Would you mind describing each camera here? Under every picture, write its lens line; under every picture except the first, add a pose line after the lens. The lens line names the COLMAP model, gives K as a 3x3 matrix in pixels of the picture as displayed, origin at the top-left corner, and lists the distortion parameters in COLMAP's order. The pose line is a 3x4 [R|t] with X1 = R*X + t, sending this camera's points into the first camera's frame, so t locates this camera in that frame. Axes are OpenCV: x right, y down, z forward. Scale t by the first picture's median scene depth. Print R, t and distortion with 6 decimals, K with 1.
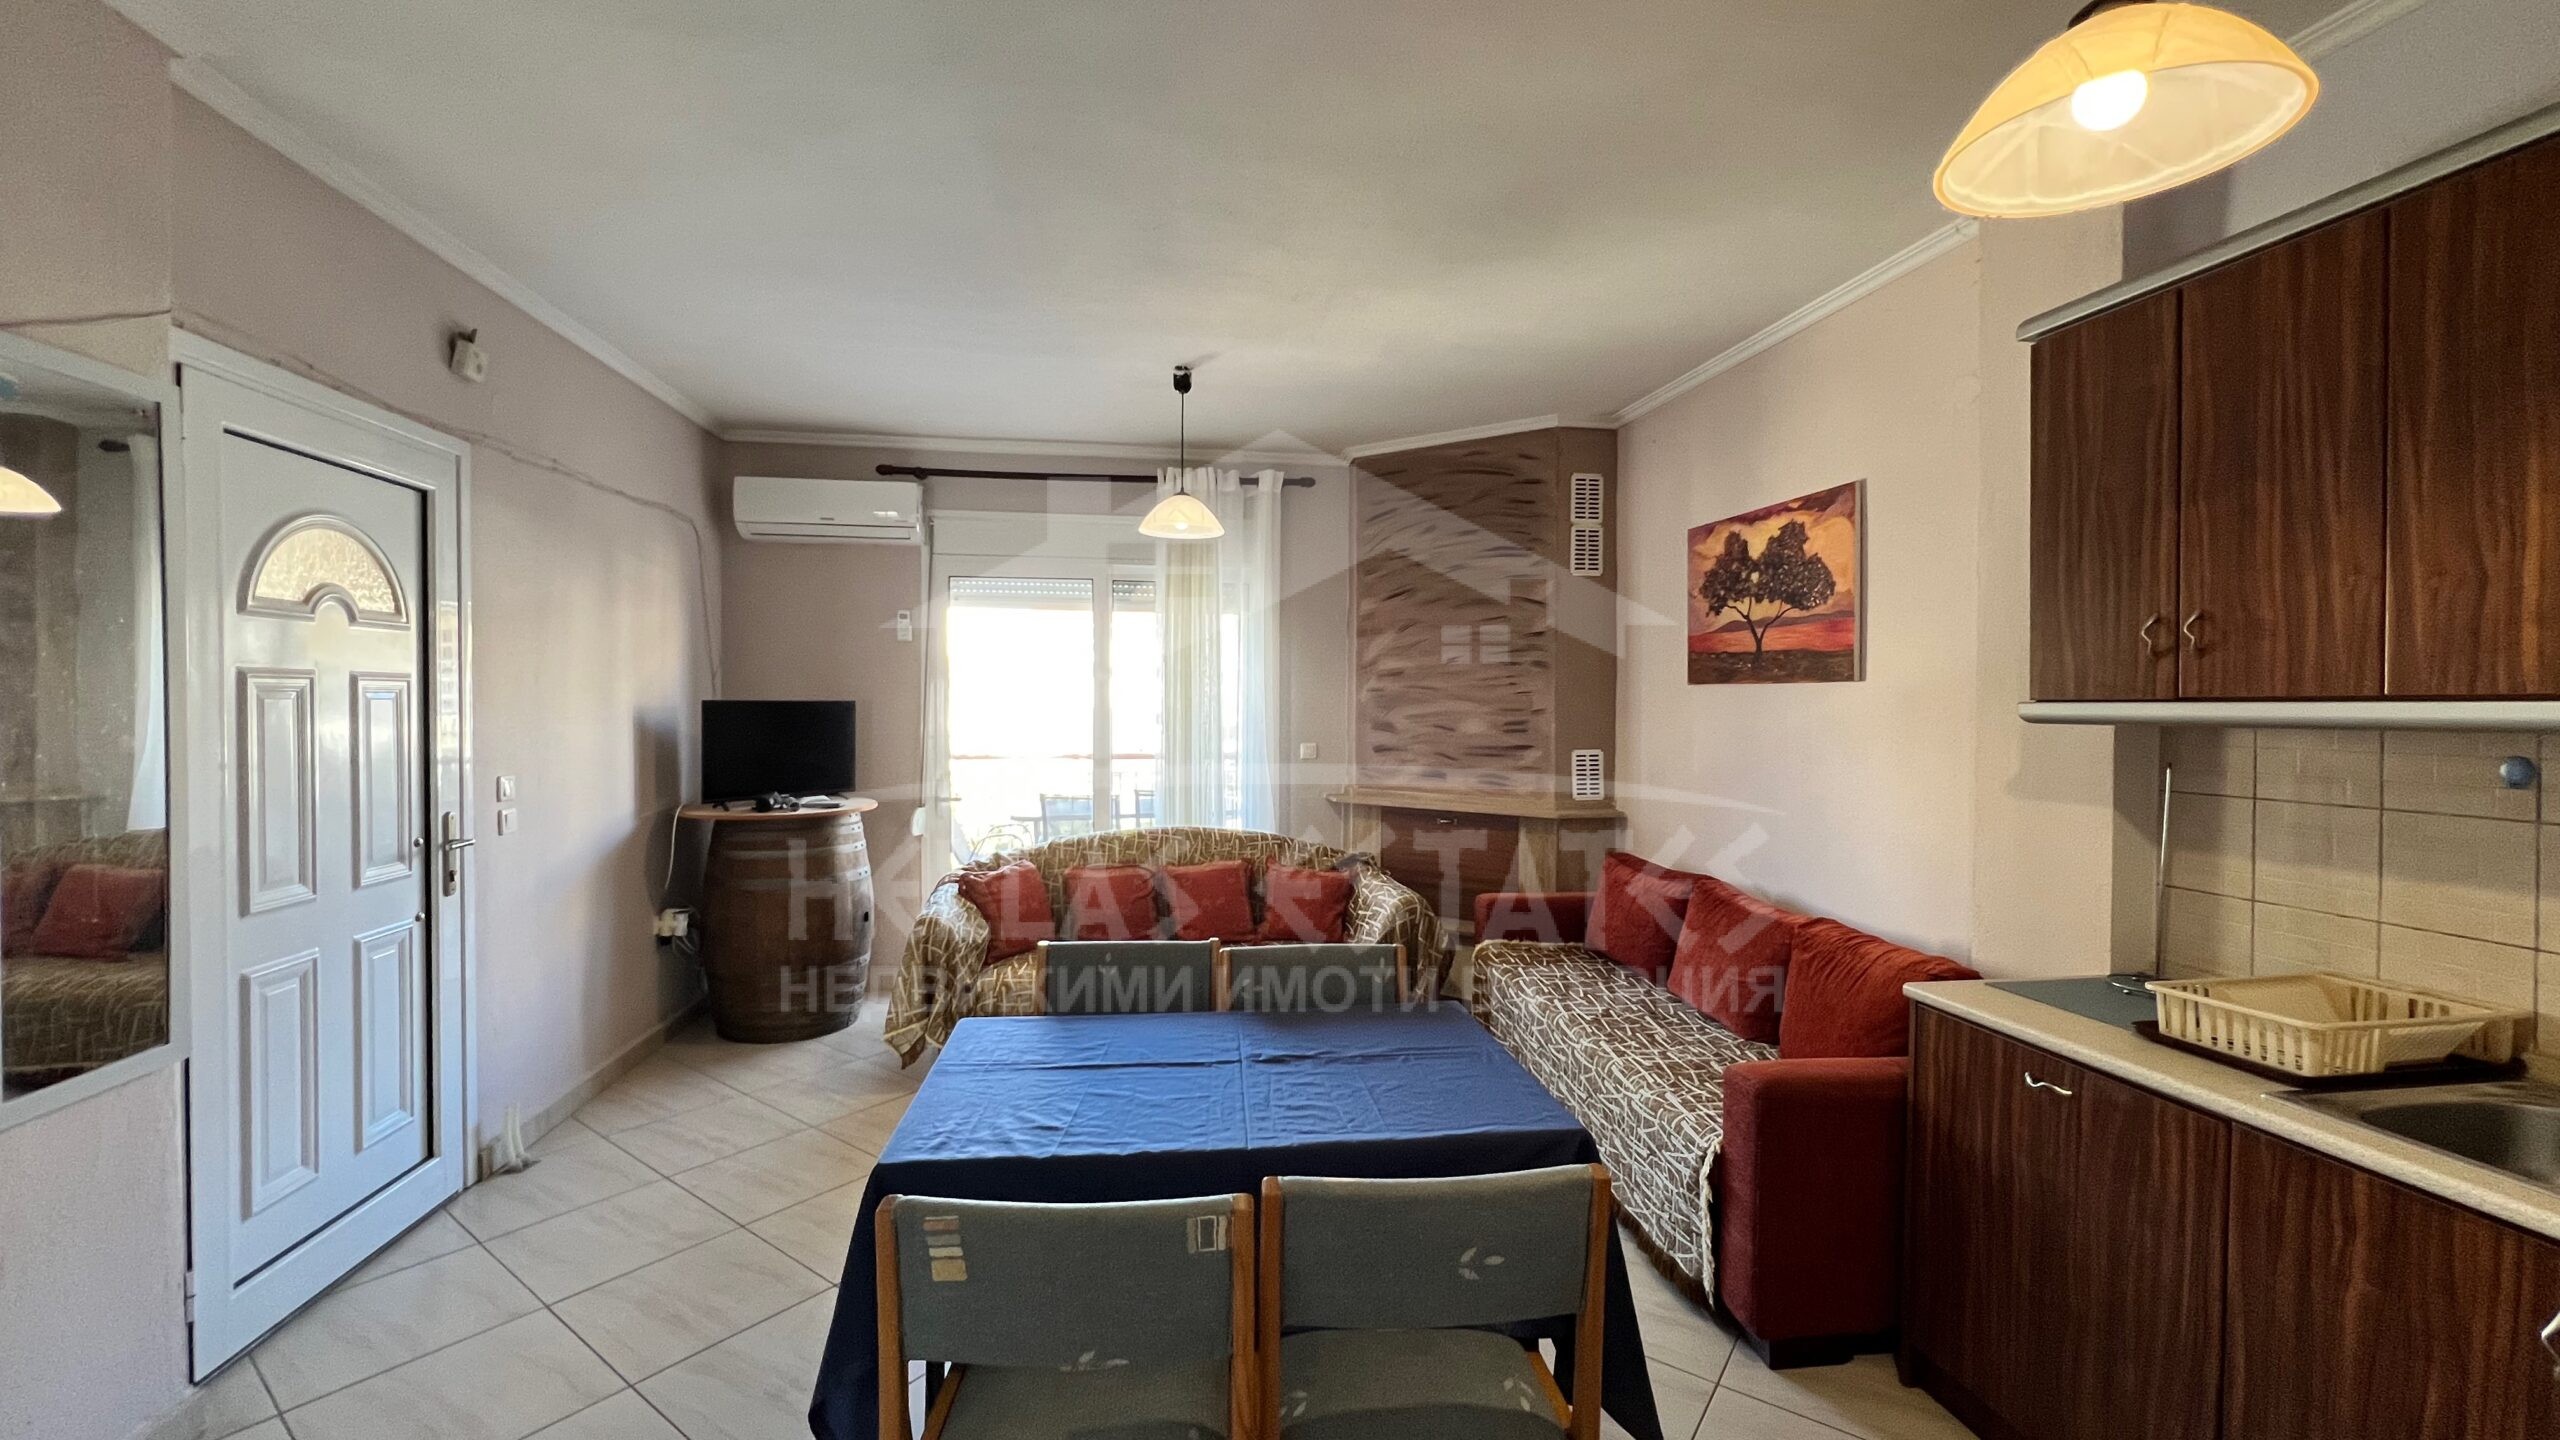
lens RADIAL K [[1026.6, 0, 1276.4], [0, 1026.6, 710.5], [0, 0, 1]] dist [-0.000195, -0.000231]
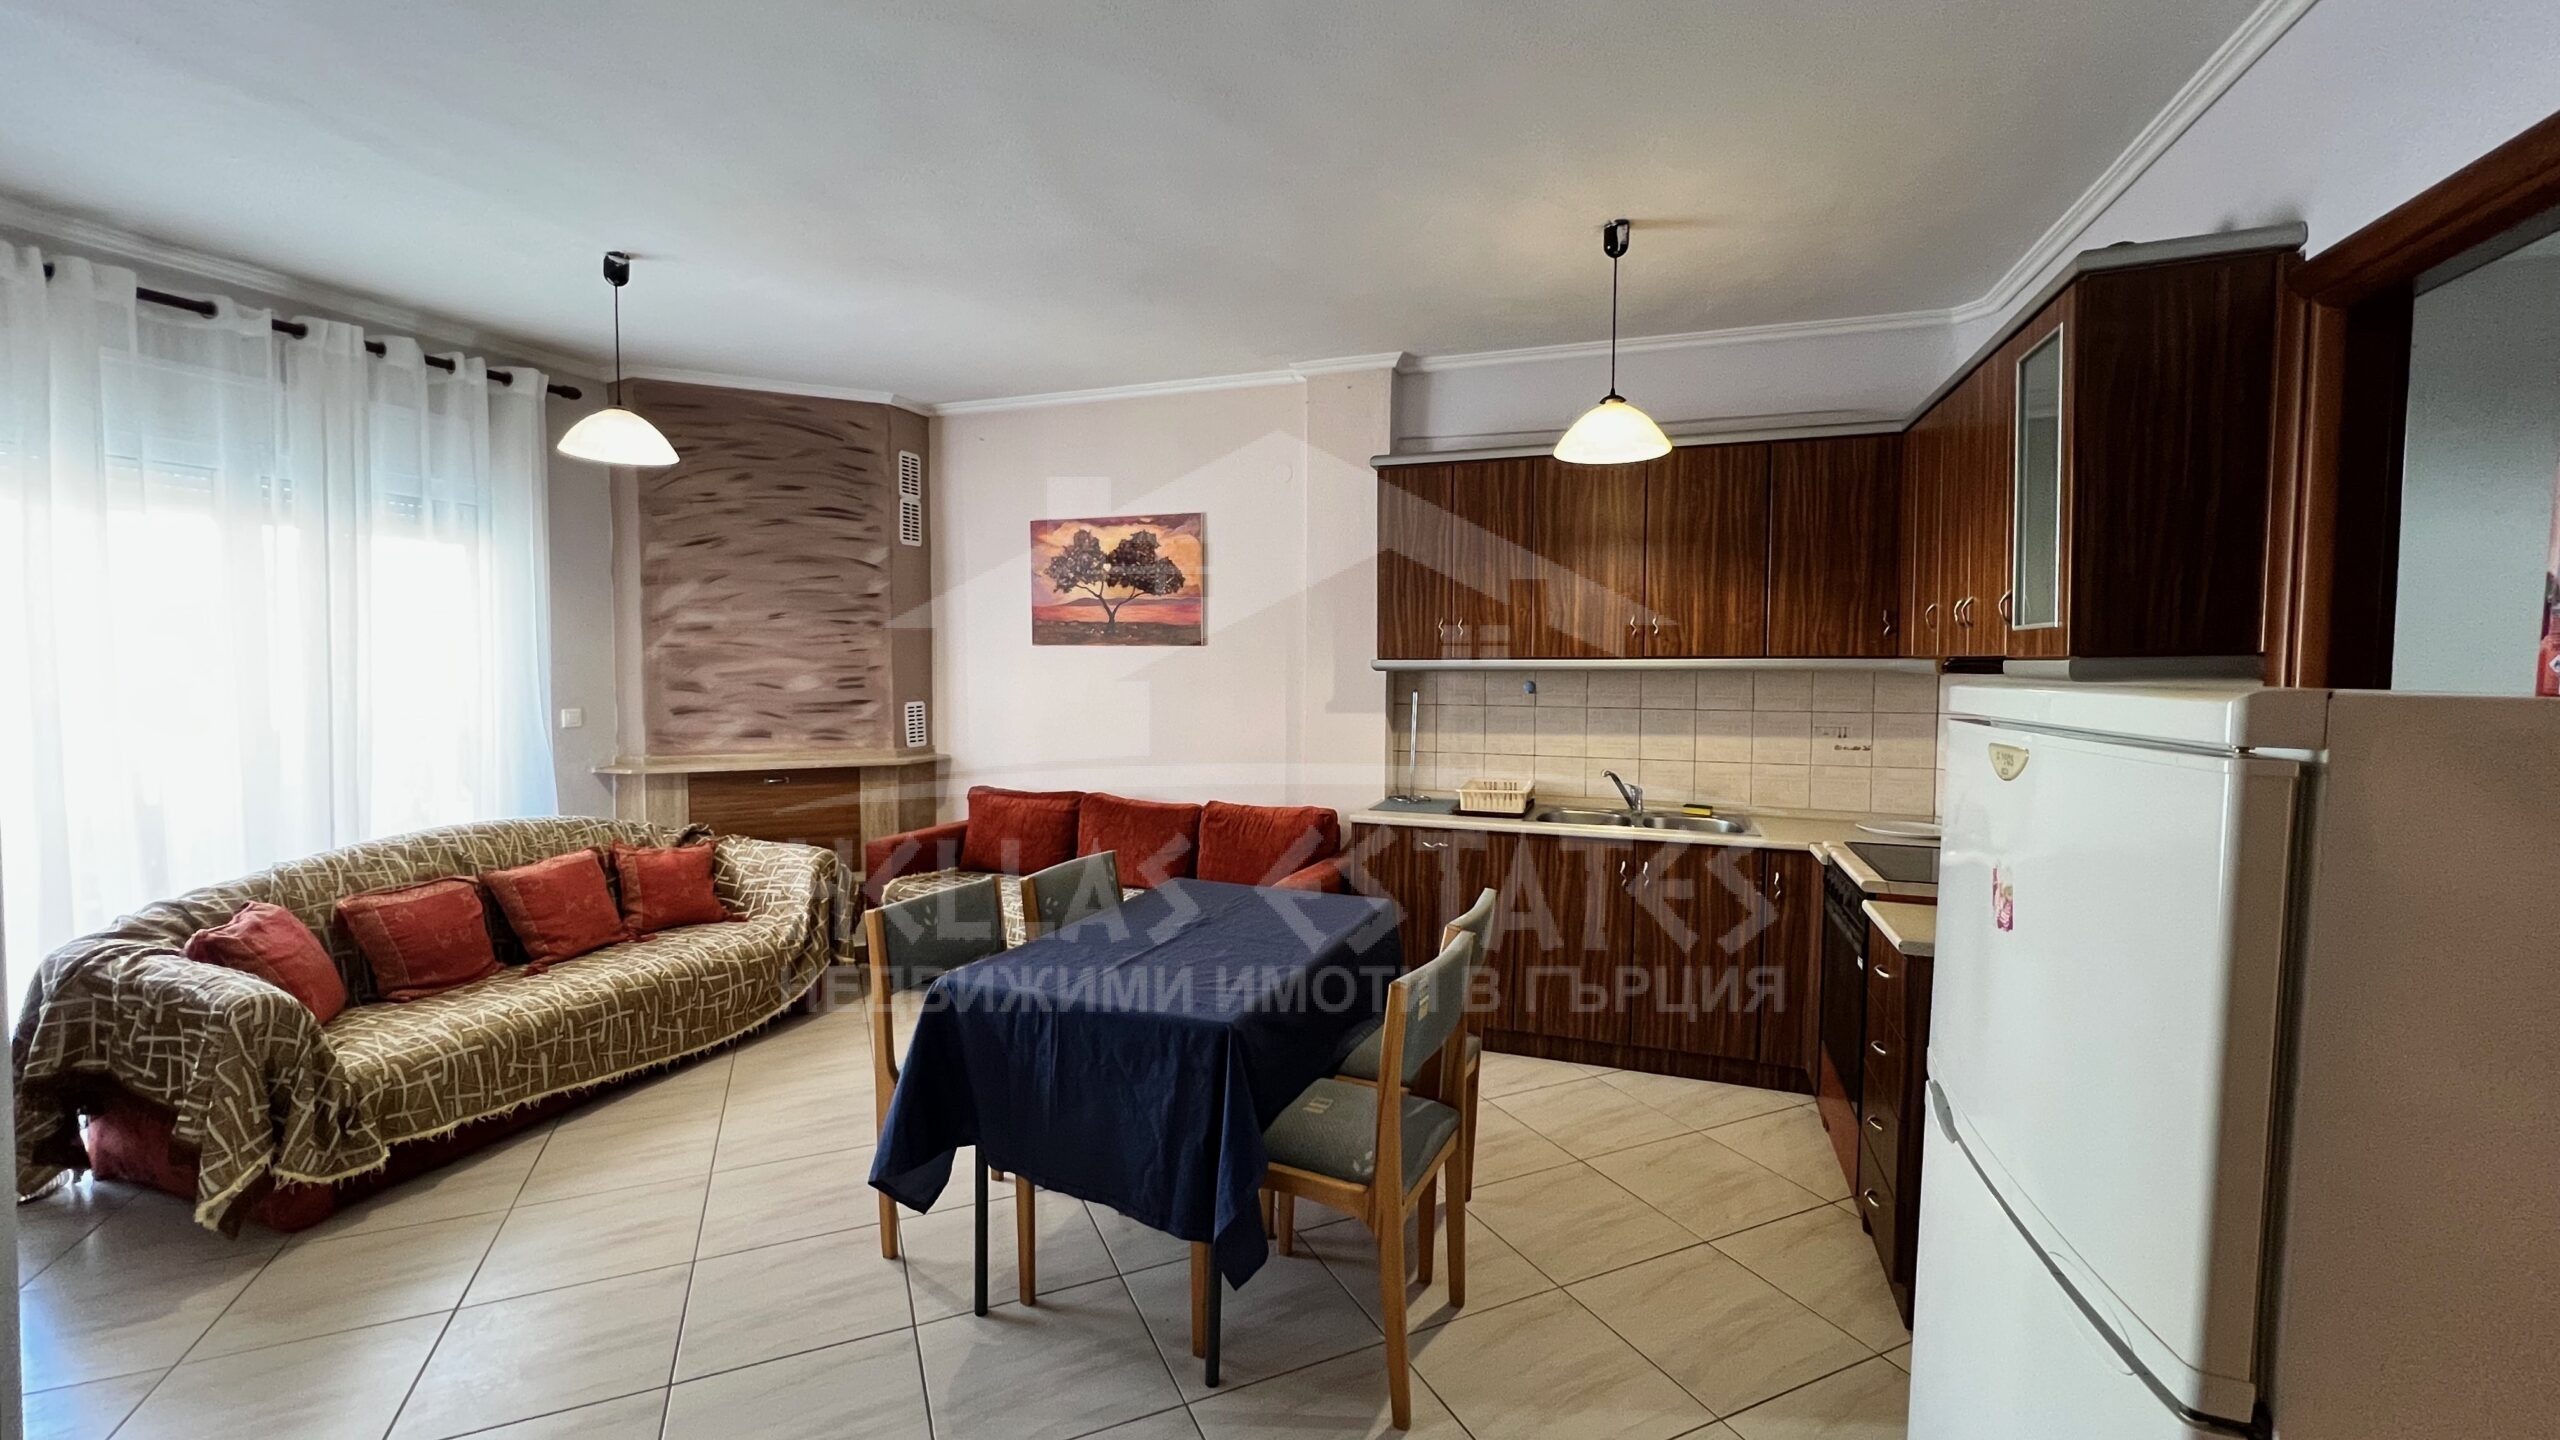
lens RADIAL K [[1026.6, 0, 1272.9], [0, 1026.6, 713.0], [0, 0, 1]] dist [-0.000195, -0.000231]
pose [[0.491967, -0.046738, 0.869358, -0.571562], [0.006669, 0.998731, 0.049919, -0.003489], [-0.870588, -0.018761, 0.491655, 0.129347]]
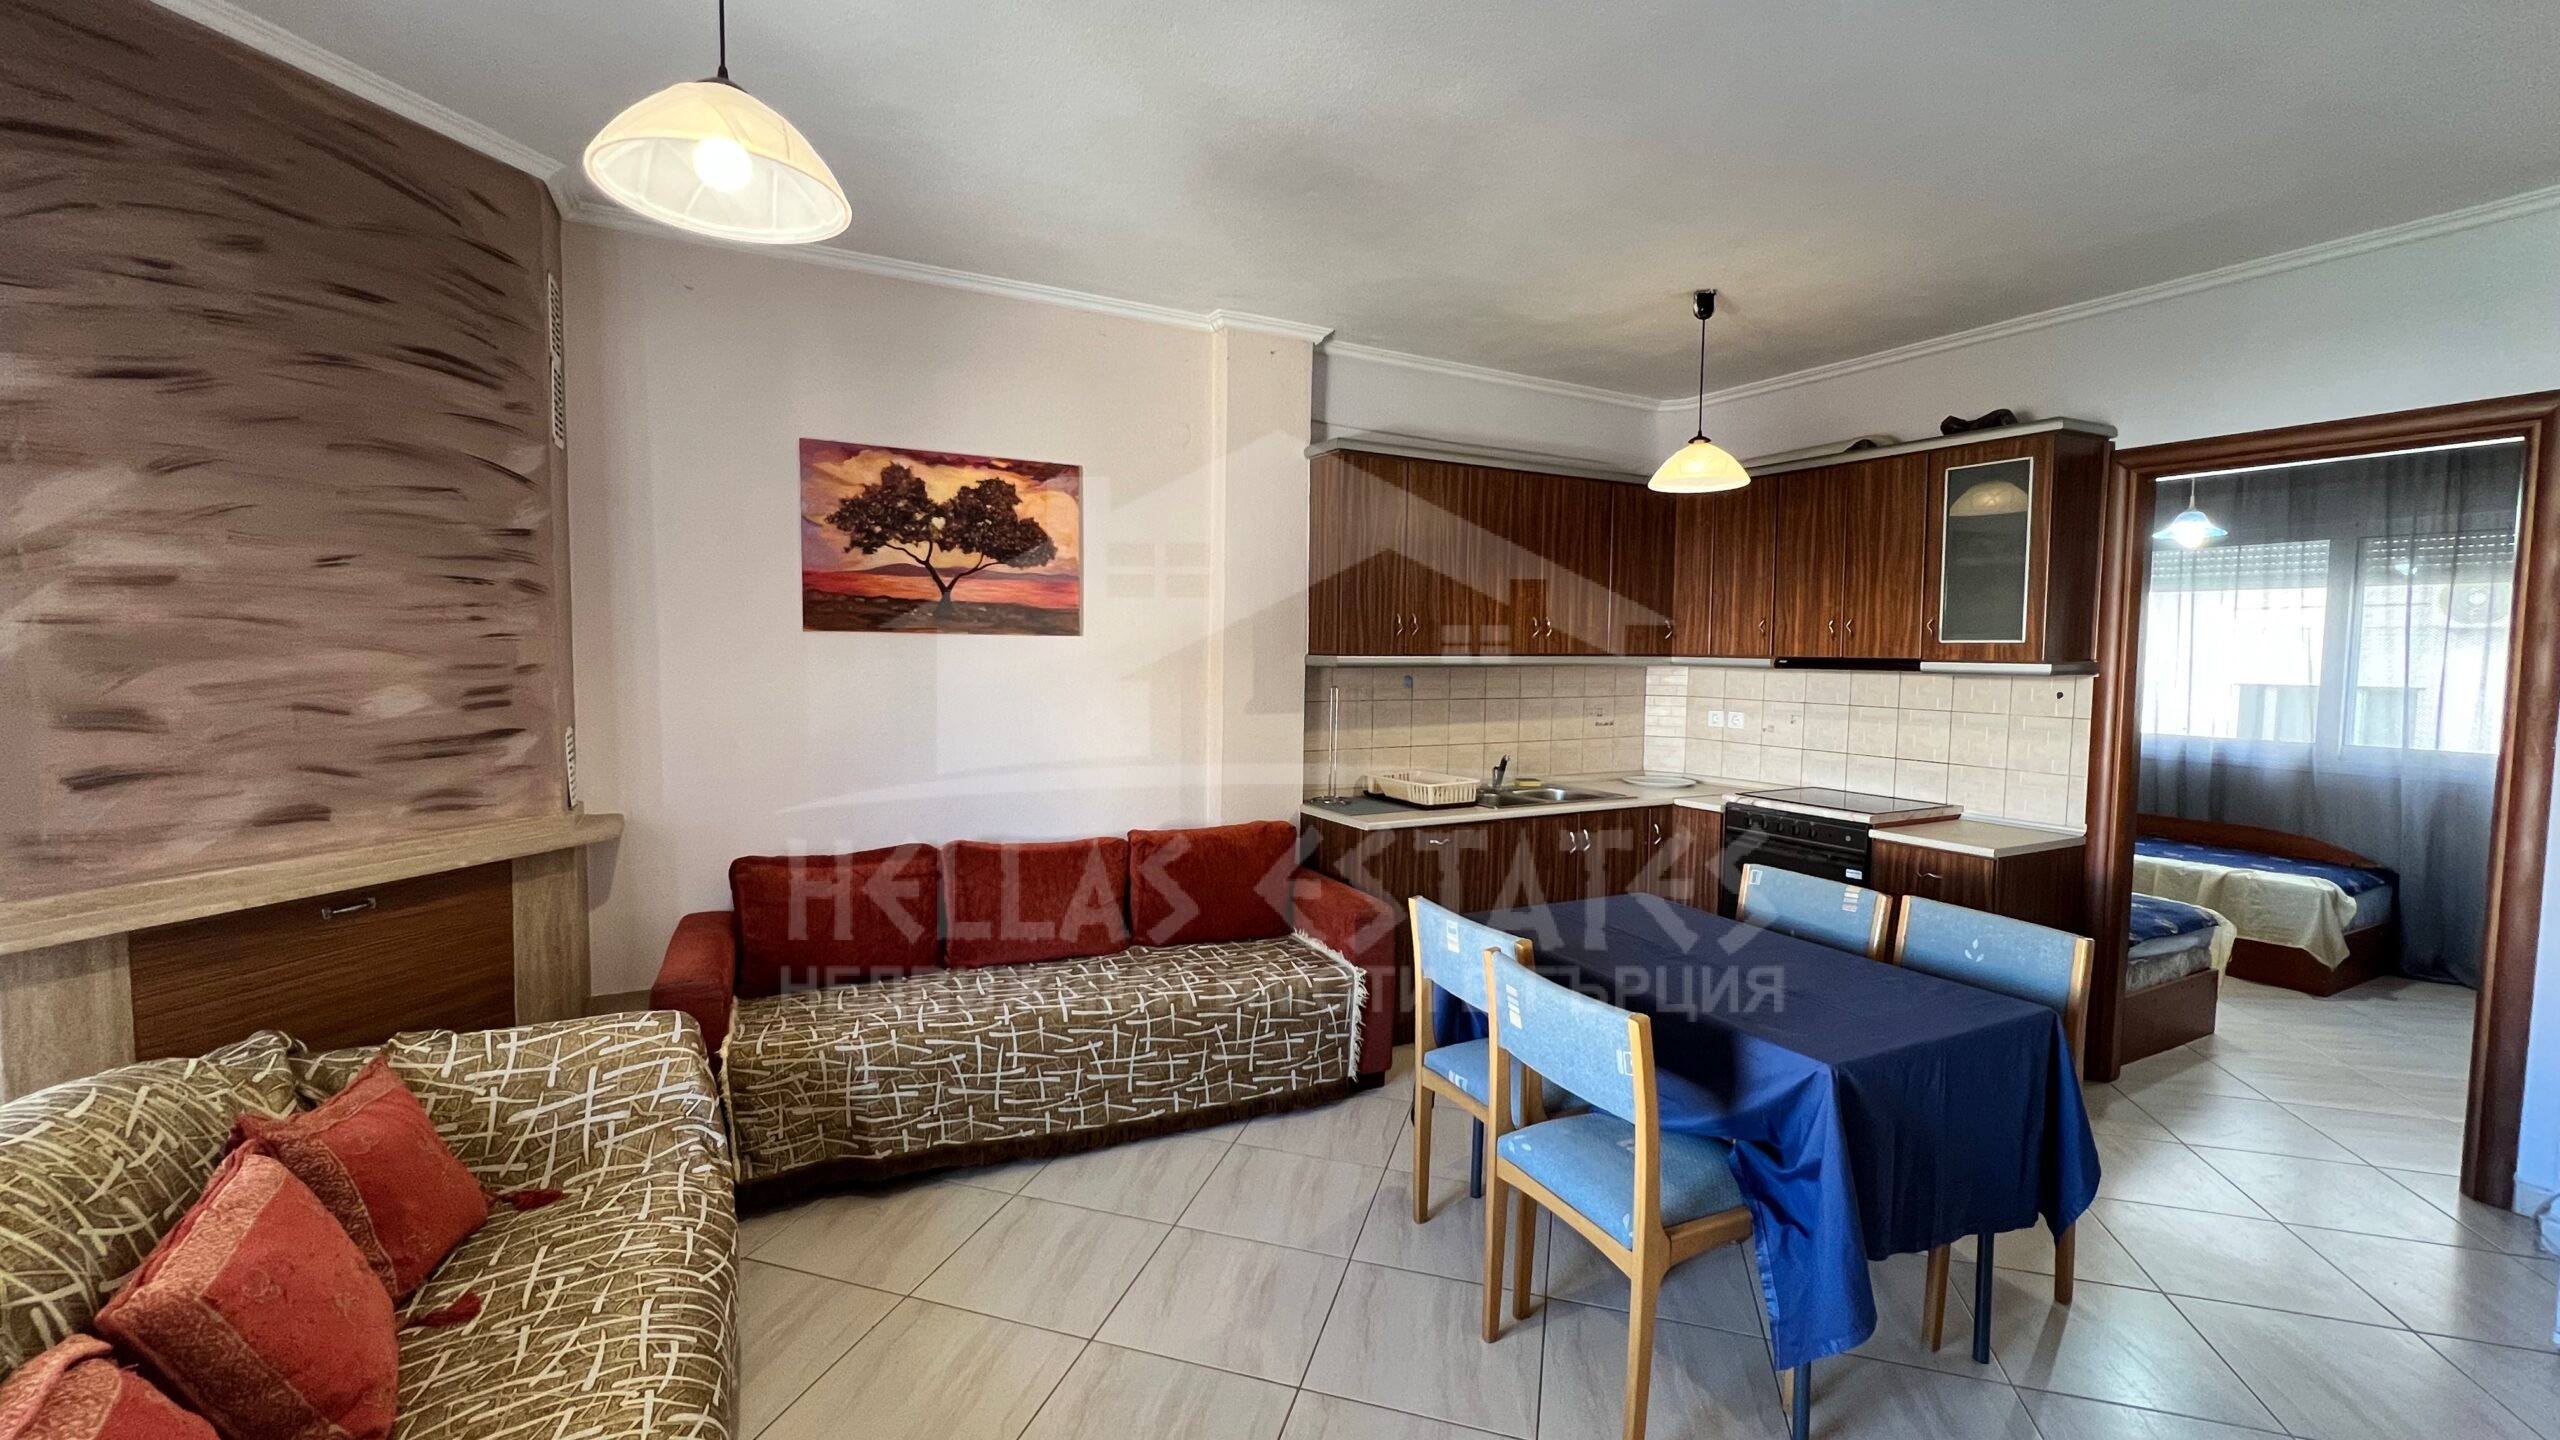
lens RADIAL K [[1026.6, 0, 1275.4], [0, 1026.6, 714.2], [0, 0, 1]] dist [-0.000195, -0.000231]
pose [[-0.328893, -0.068078, 0.941910, -0.516058], [-0.003395, 0.997477, 0.070909, -0.018832], [-0.944361, 0.020124, -0.328294, 0.951072]]
